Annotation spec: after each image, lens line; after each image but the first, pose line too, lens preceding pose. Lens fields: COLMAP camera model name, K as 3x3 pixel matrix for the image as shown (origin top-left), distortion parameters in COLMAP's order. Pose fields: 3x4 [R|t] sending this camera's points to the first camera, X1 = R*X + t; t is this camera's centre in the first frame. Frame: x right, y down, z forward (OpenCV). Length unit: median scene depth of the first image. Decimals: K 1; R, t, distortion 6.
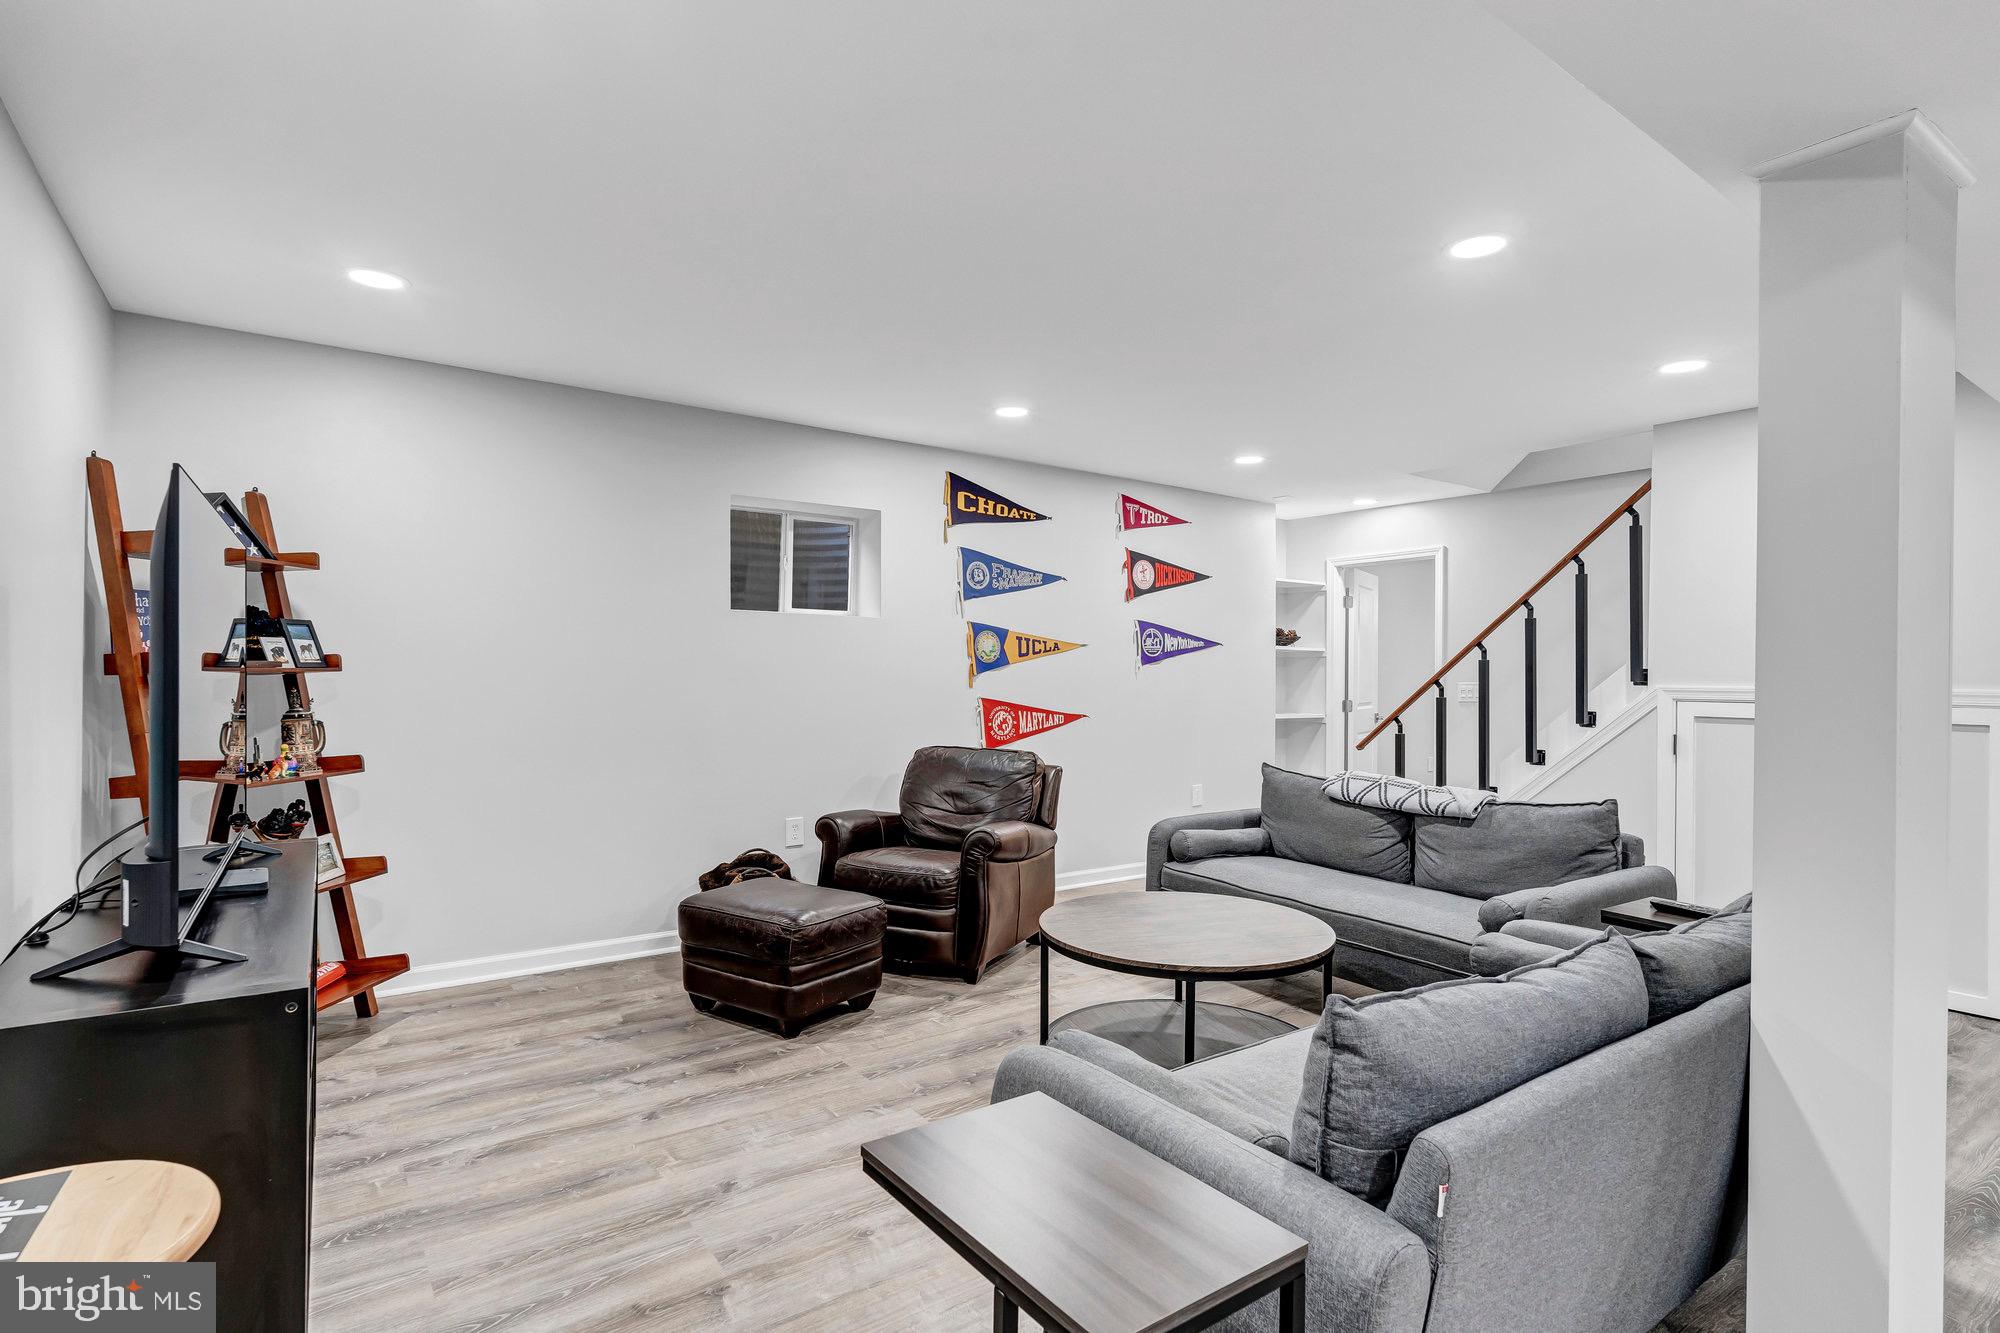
lens RADIAL K [[967.5, 0, 994.8], [0, 967.5, 673.8], [0, 0, 1]] dist [-0.001280, -0.000222]
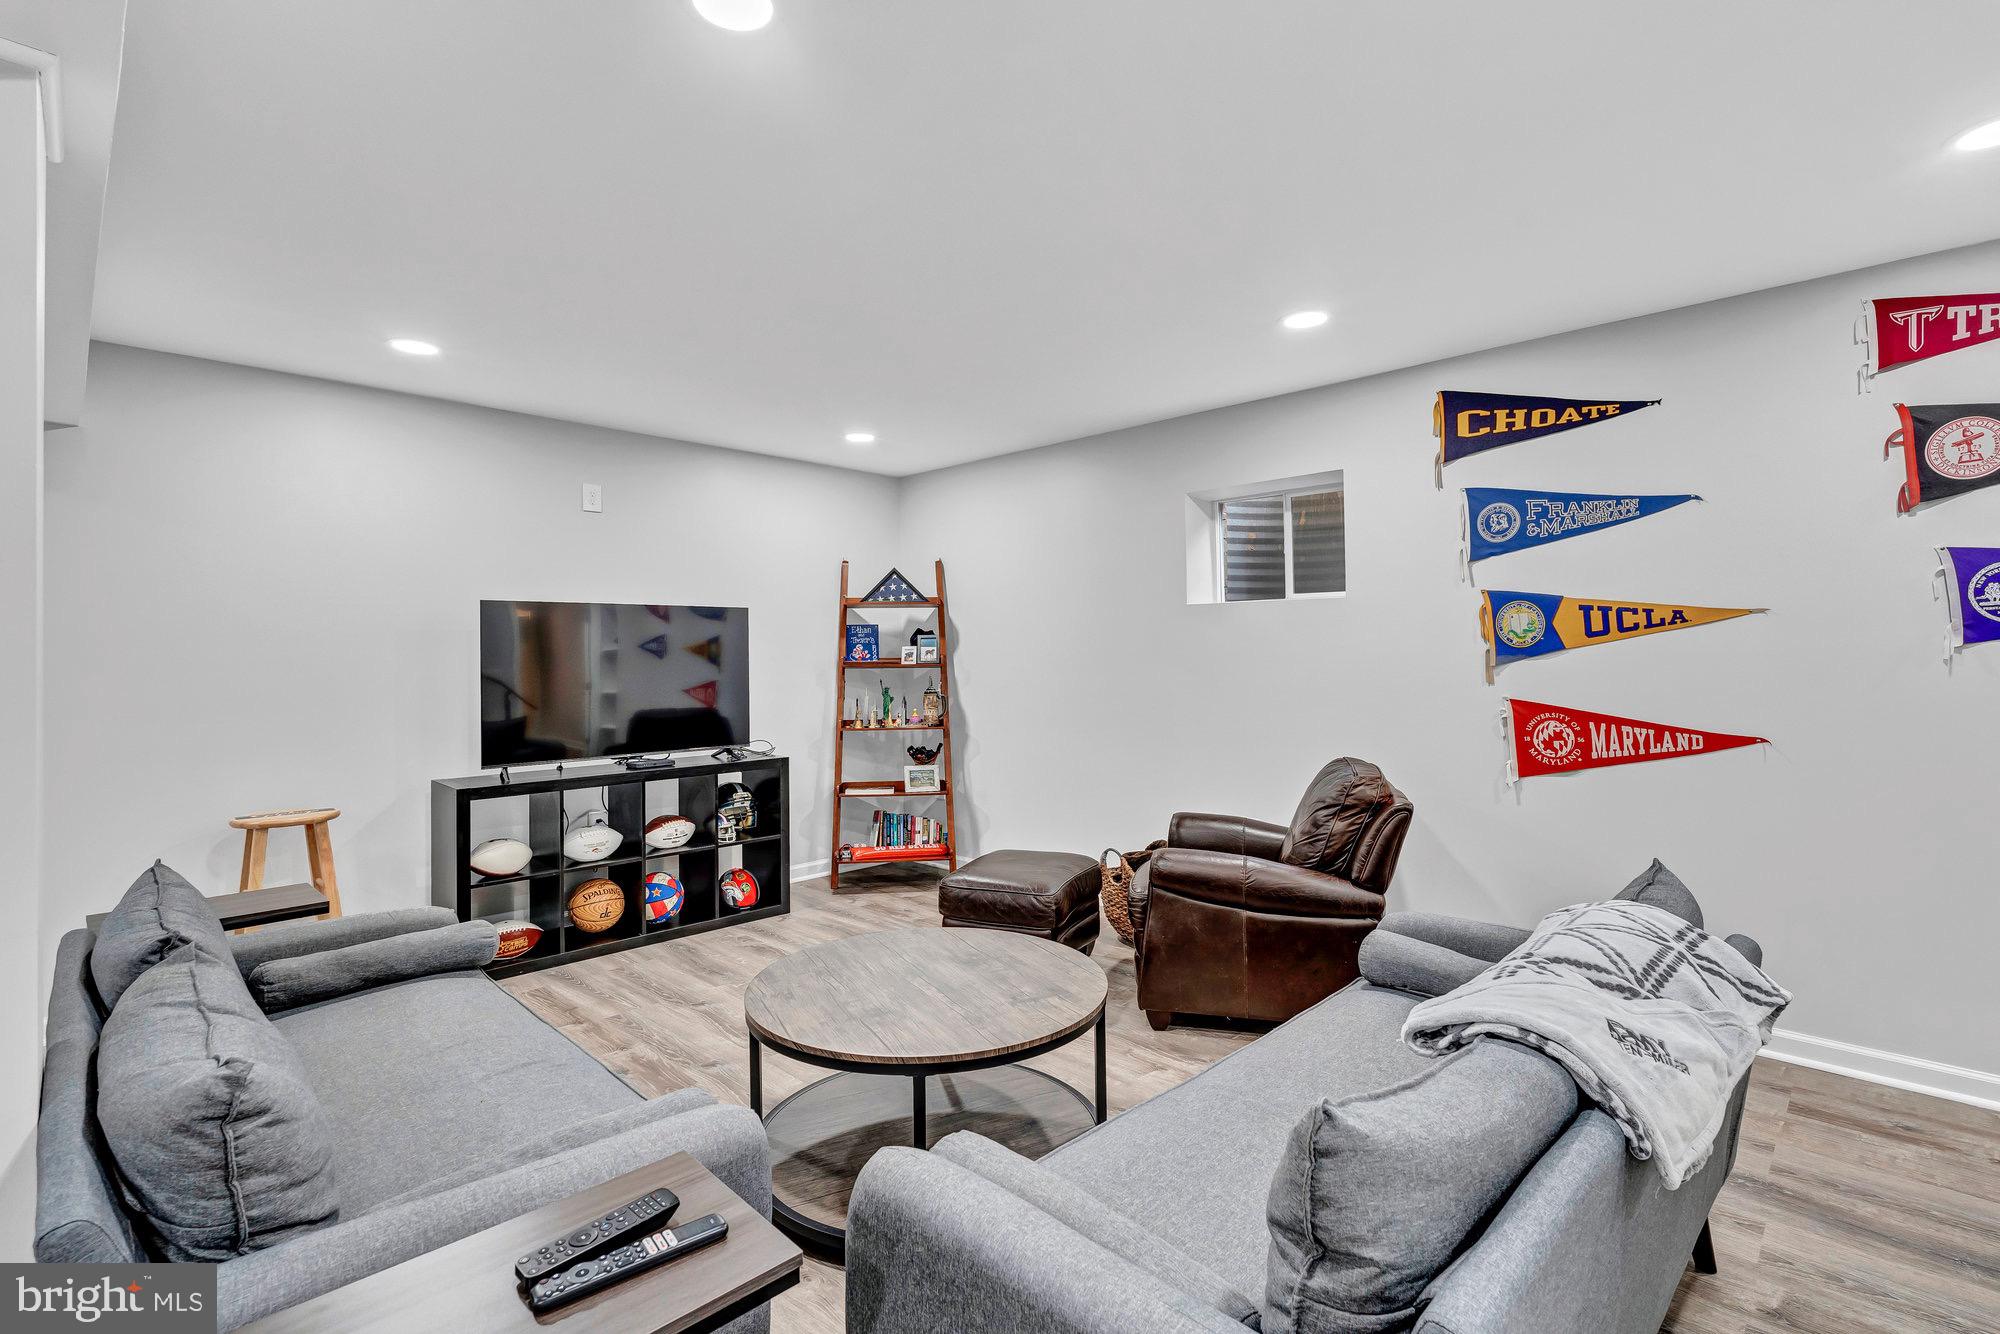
lens RADIAL K [[916.8, 0, 1013.6], [0, 916.8, 652.2], [0, 0, 1]] dist [-0.002372, -0.001114]
pose [[0.203032, -0.013142, -0.979084, 0.549424], [0.010057, 0.999885, -0.011335, -0.004666], [0.979120, -0.007546, 0.203141, 0.518854]]
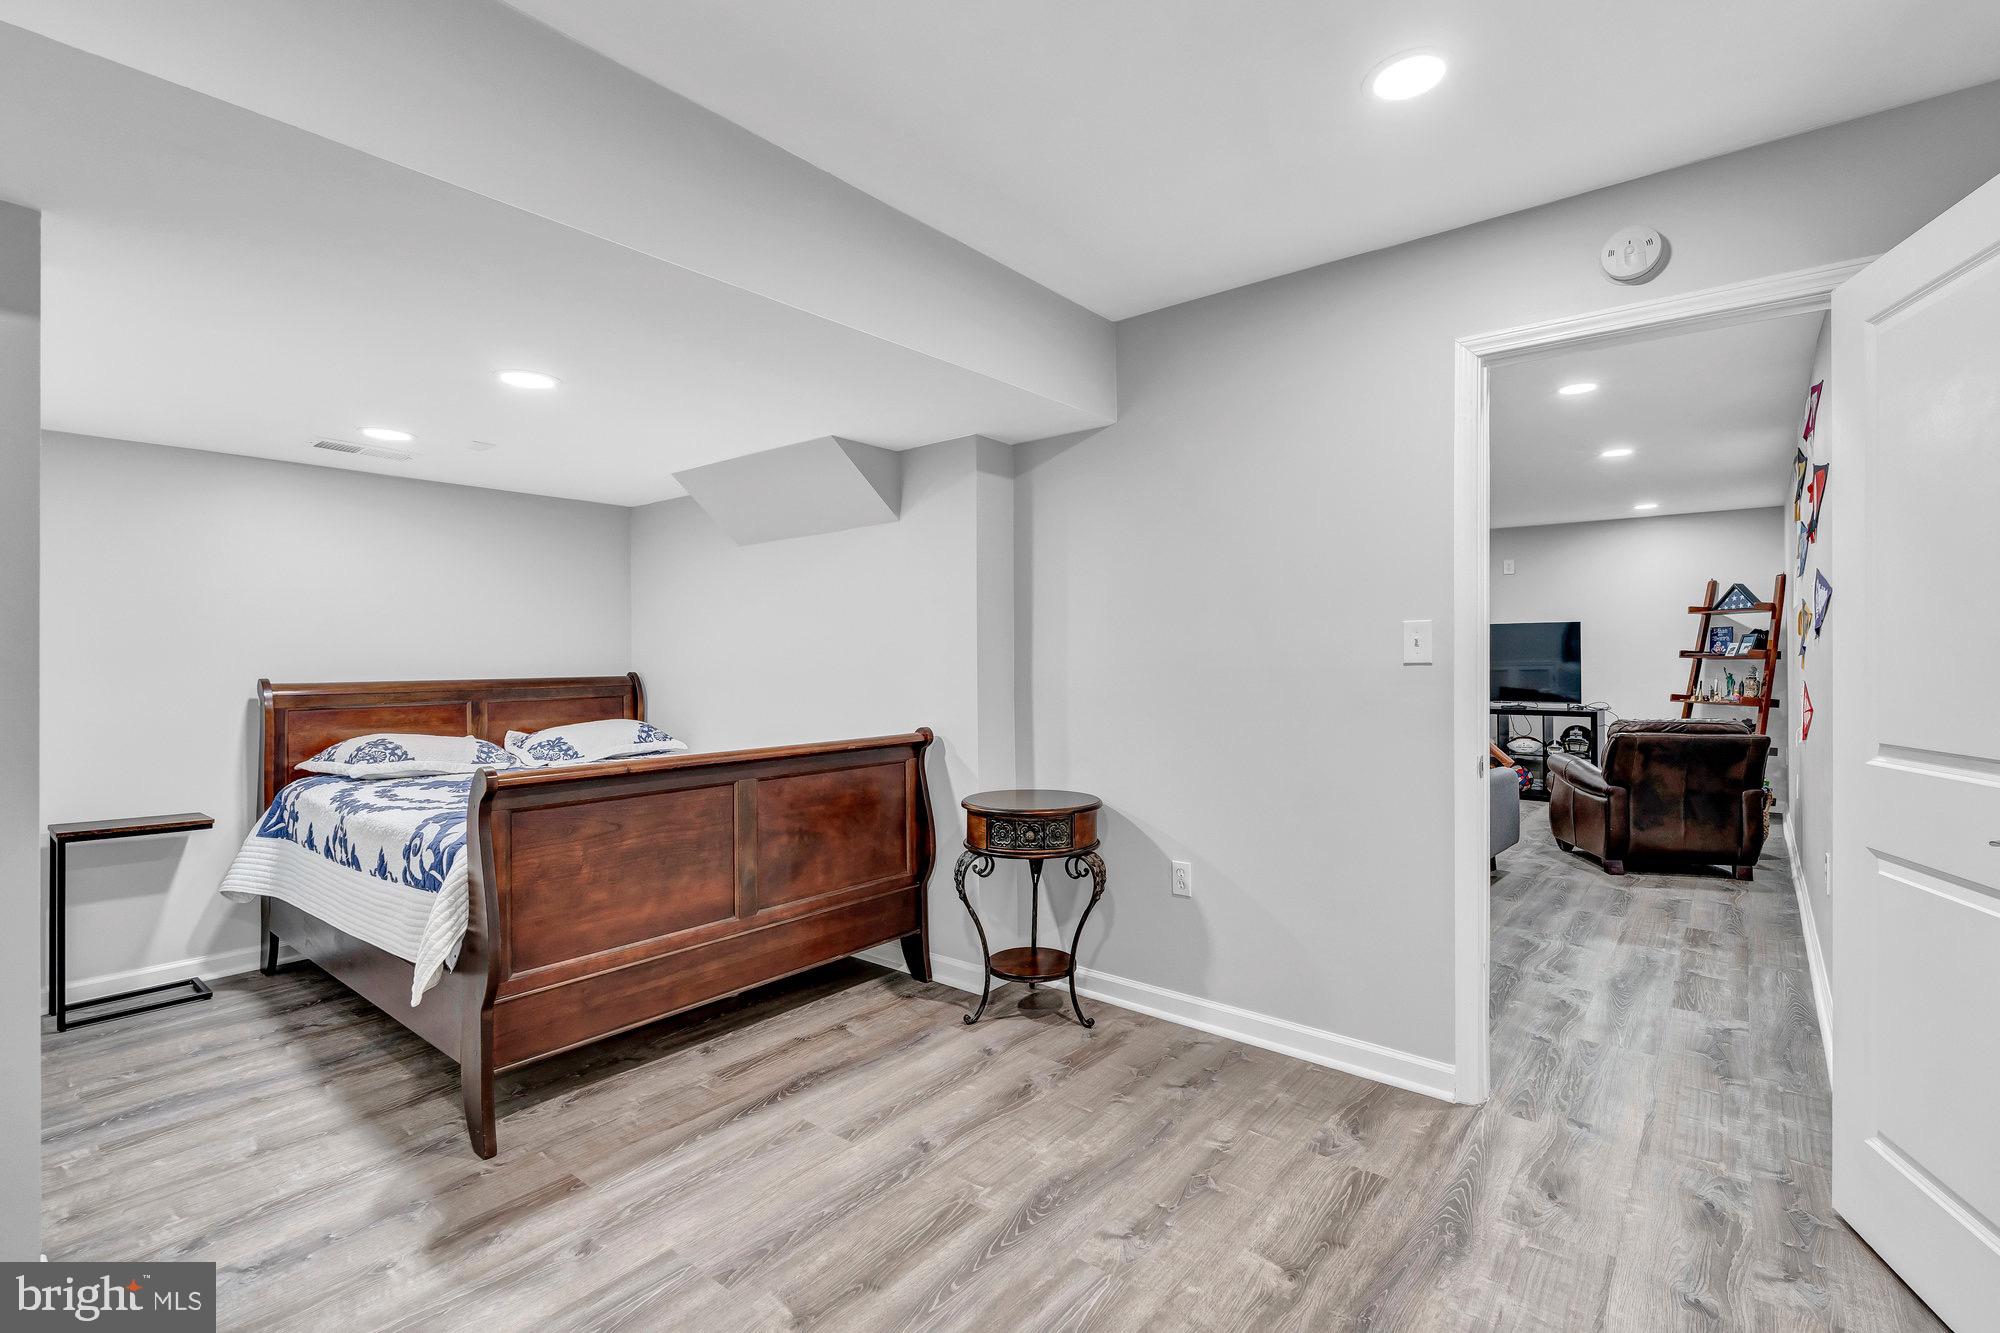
lens RADIAL K [[916.8, 0, 1010.5], [0, 916.8, 655.0], [0, 0, 1]] dist [-0.002372, -0.001114]
pose [[-0.960302, -0.008825, -0.278822, 0.838362], [-0.007046, 0.999948, -0.007382, 0.008031], [0.278873, -0.005124, -0.960314, 1.345657]]
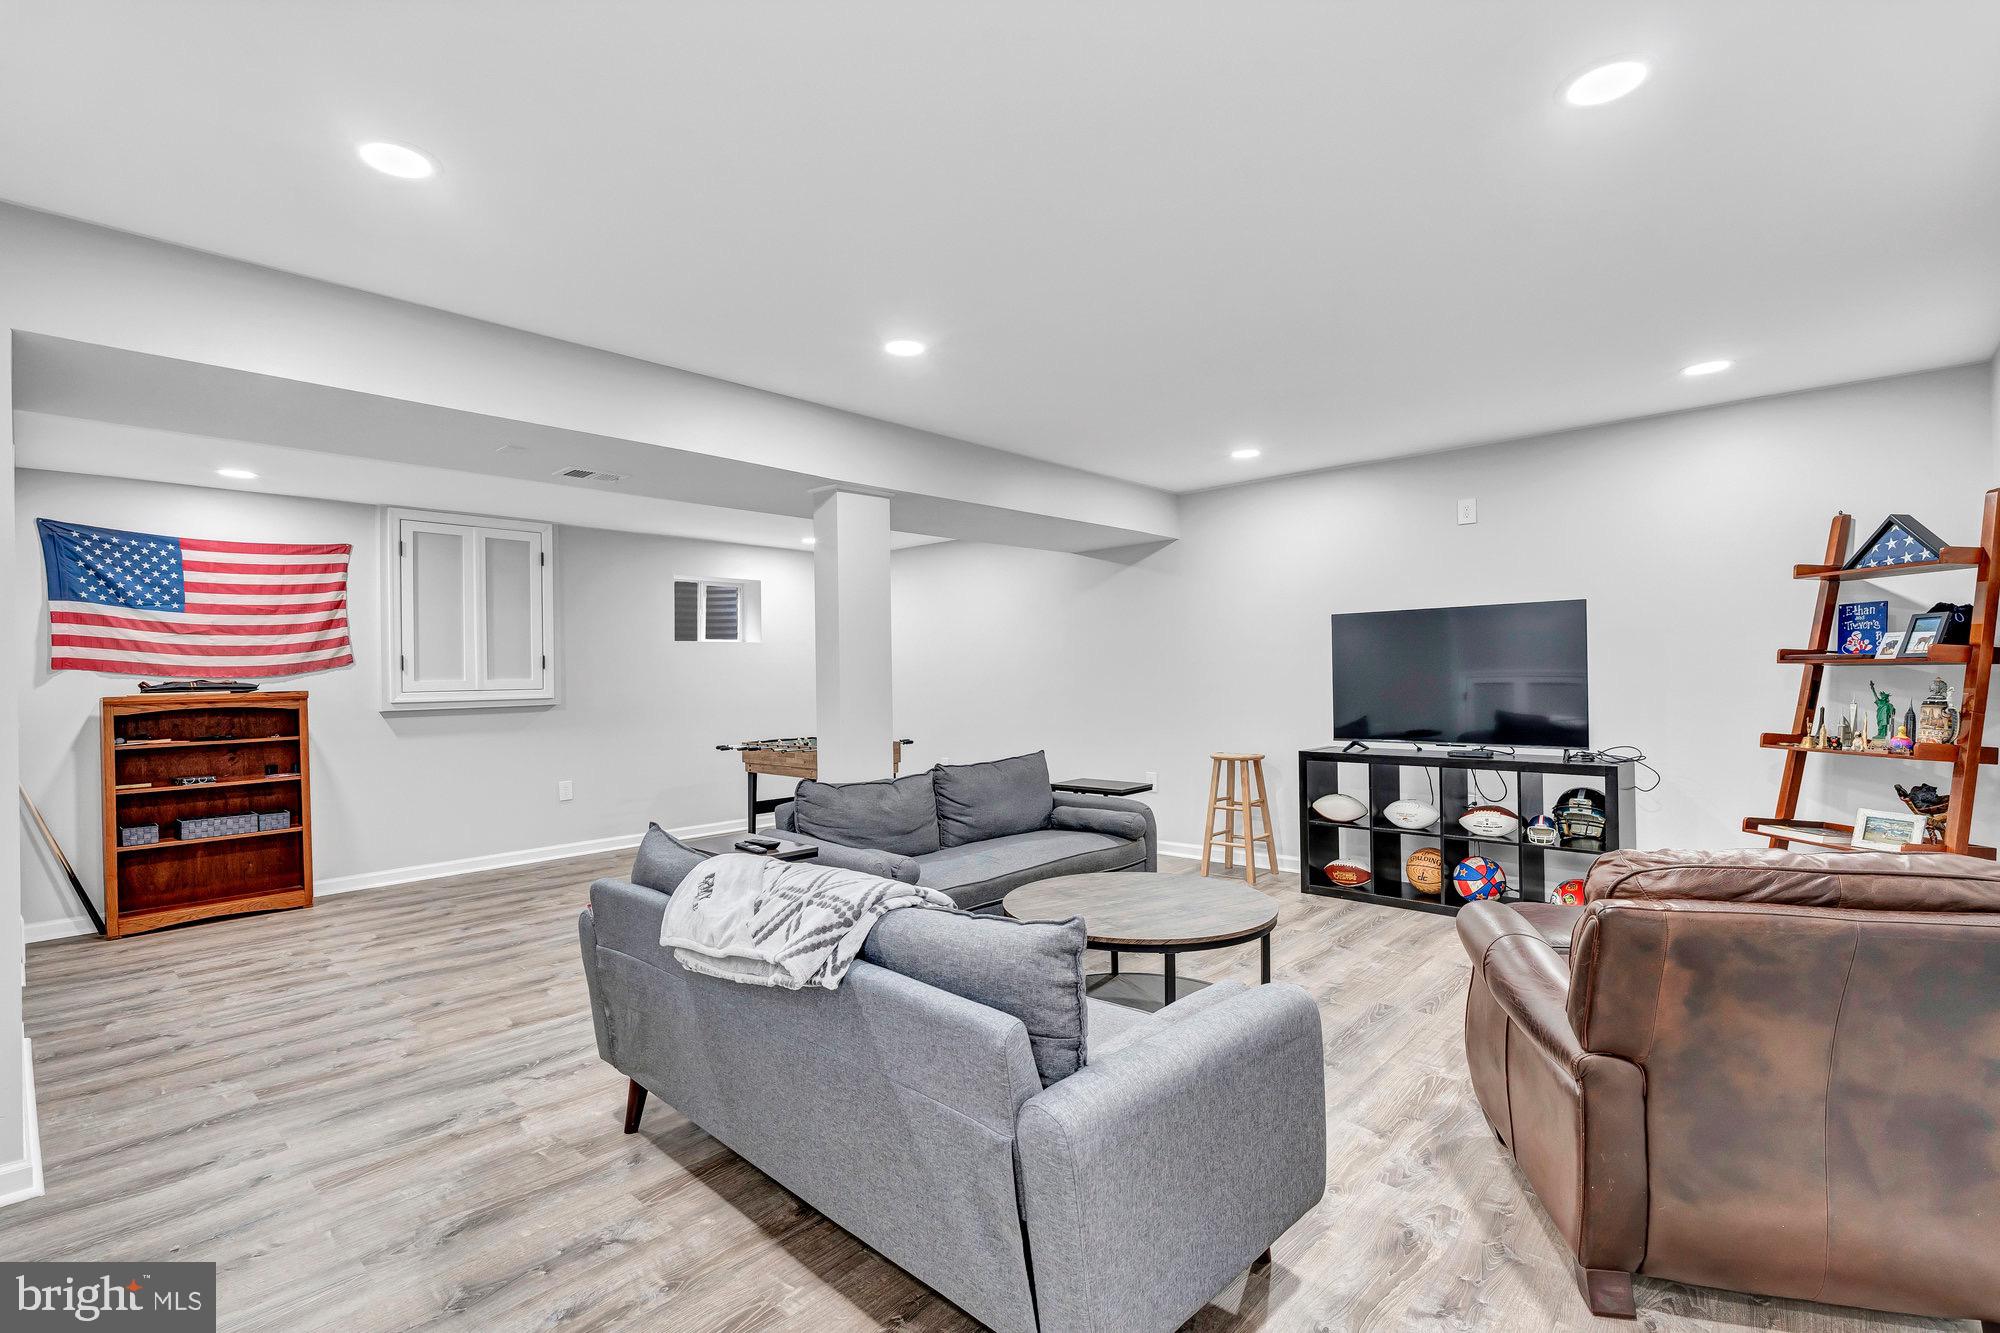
lens RADIAL K [[916.8, 0, 1003.8], [0, 916.8, 670.8], [0, 0, 1]] dist [-0.002372, -0.001114]
pose [[-0.975040, 0.003938, -0.221994, 0.371935], [0.005288, 0.999971, -0.005484, 0.002803], [0.221966, -0.006521, -0.975033, 0.974478]]
